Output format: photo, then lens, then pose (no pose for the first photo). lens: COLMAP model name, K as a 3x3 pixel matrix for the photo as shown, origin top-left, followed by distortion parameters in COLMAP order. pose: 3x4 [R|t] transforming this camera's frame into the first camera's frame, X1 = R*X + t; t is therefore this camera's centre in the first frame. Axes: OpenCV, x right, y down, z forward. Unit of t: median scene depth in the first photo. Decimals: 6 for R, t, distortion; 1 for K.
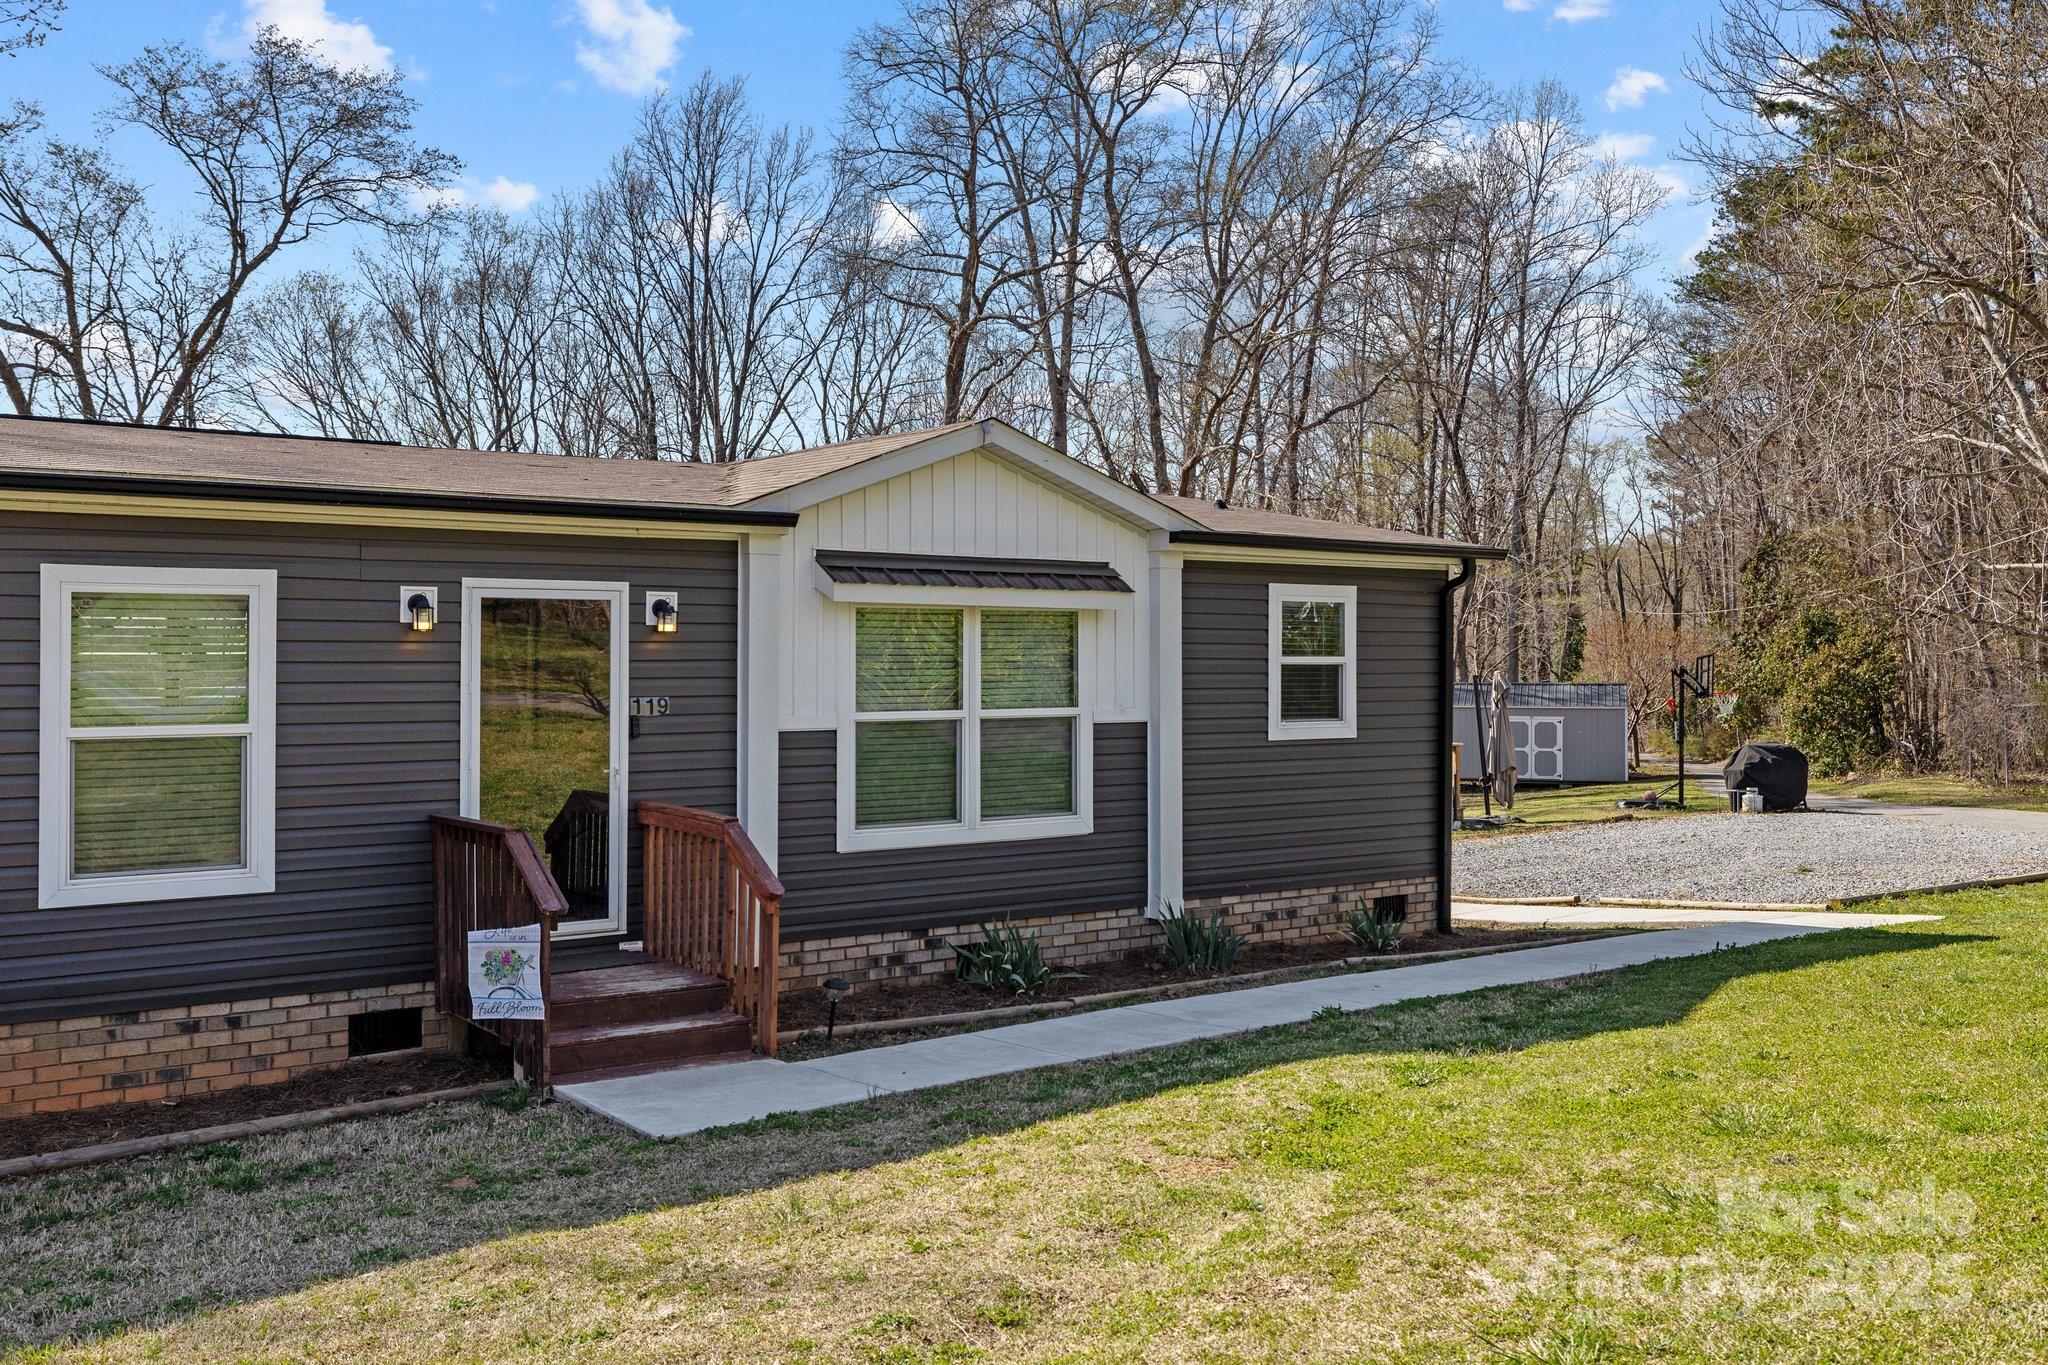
lens RADIAL K [[1751.4, 0, 1028.6], [0, 1751.4, 677.7], [0, 0, 1]] dist [-0.018188, 0.013157]
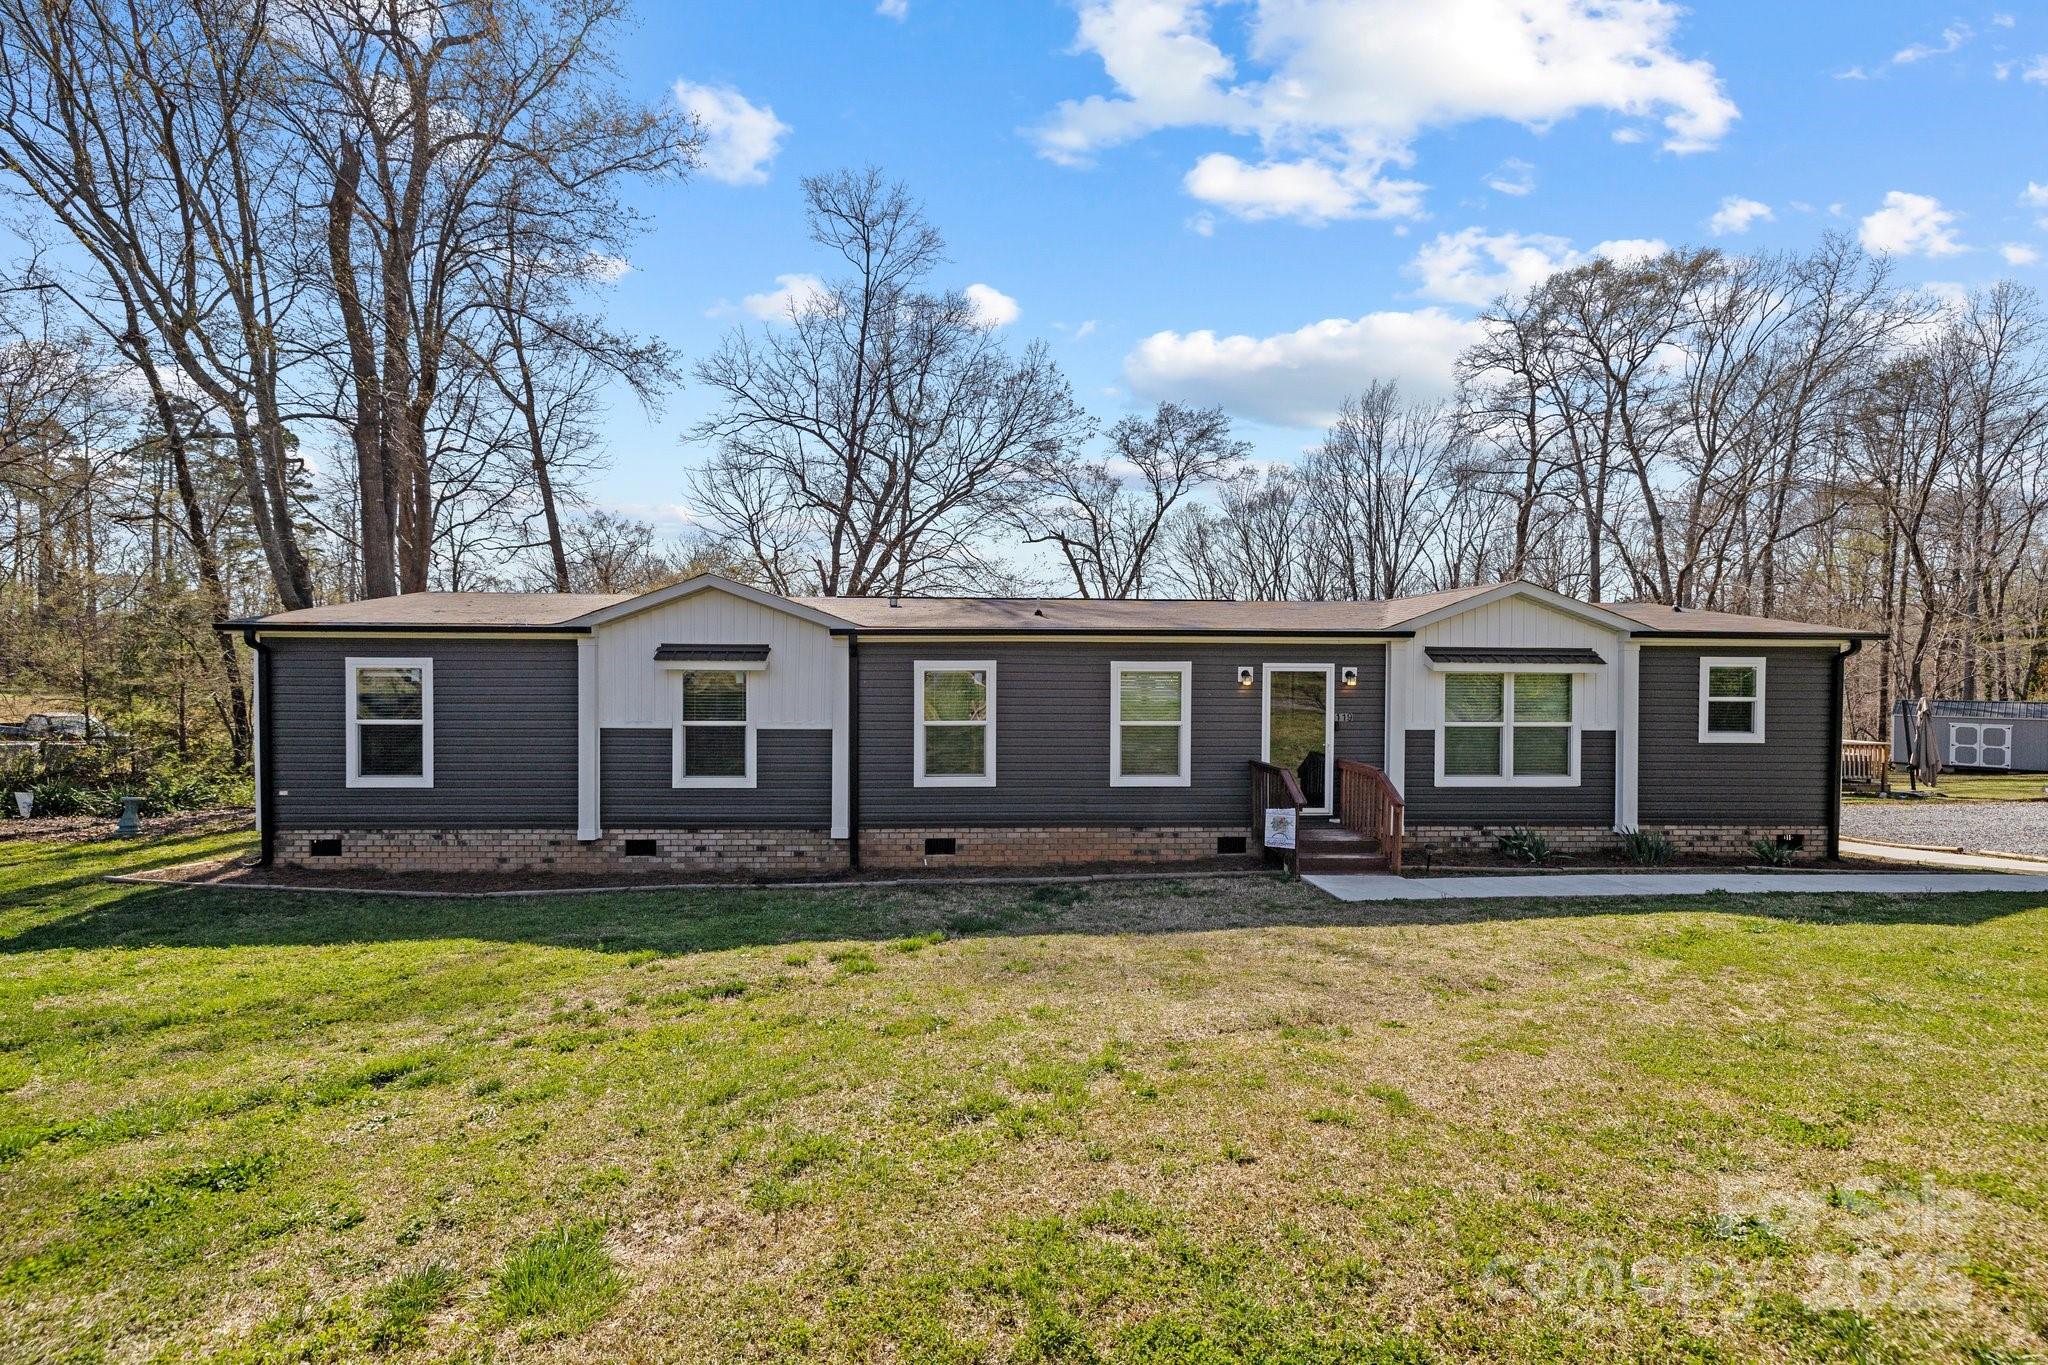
lens RADIAL K [[886.3, 0, 980.2], [0, 886.3, 671.9], [0, 0, 1]] dist [-0.005165, 0.002695]
pose [[0.819193, 0.002493, -0.573512, 0.051852], [-0.004954, 0.999984, -0.002730, -0.032895], [0.573496, 0.005078, 0.819193, -0.199341]]
